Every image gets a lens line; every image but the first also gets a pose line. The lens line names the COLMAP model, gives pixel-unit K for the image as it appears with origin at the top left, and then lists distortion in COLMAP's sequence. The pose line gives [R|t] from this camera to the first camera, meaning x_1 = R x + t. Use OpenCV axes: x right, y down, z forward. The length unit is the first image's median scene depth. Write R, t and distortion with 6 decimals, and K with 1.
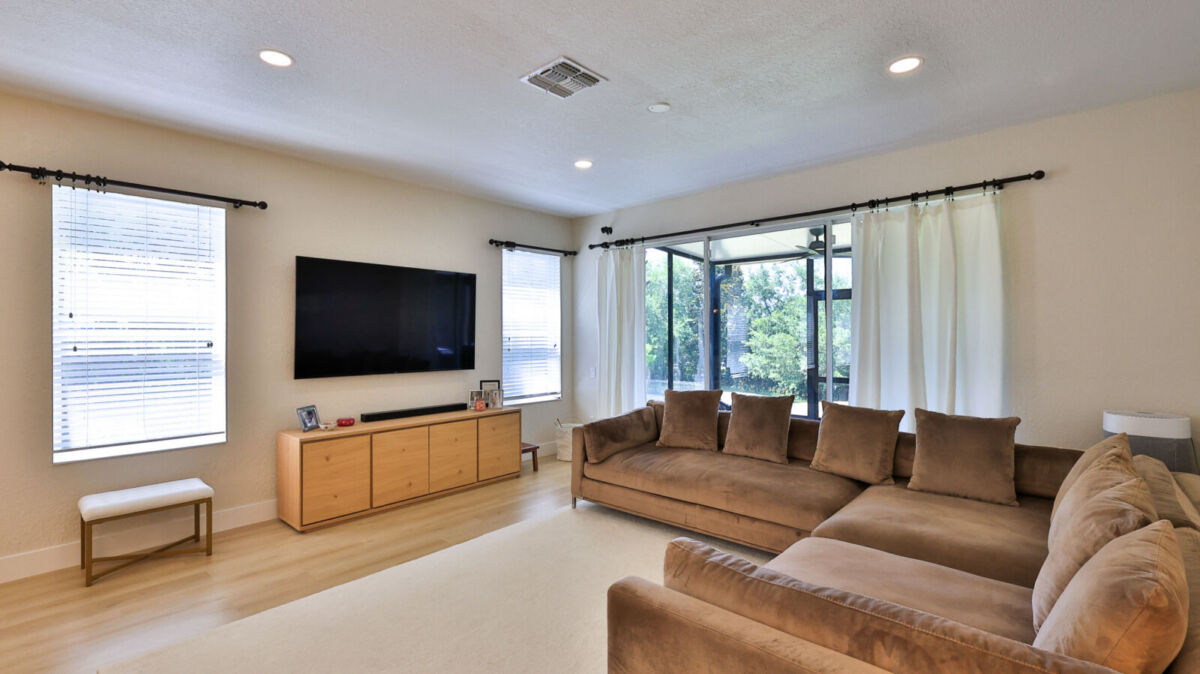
lens RADIAL K [[527.1, 0, 596.4], [0, 527.1, 337.7], [0, 0, 1]] dist [0.016583, 0.000024]
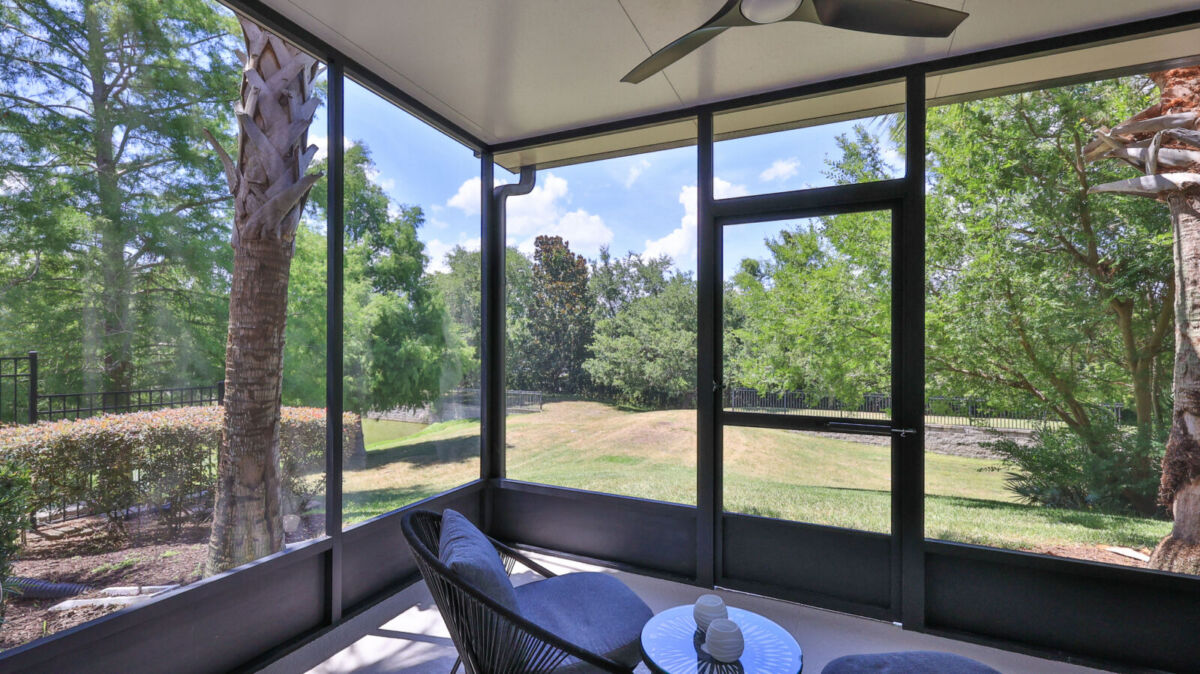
lens RADIAL K [[527.1, 0, 600.2], [0, 527.1, 337.5], [0, 0, 1]] dist [0.016583, 0.000024]
pose [[0.958989, 0.010128, 0.283261, 0.051331], [-0.005676, 0.999847, -0.016533, 0.009678], [-0.283385, 0.014248, 0.958900, 0.143840]]
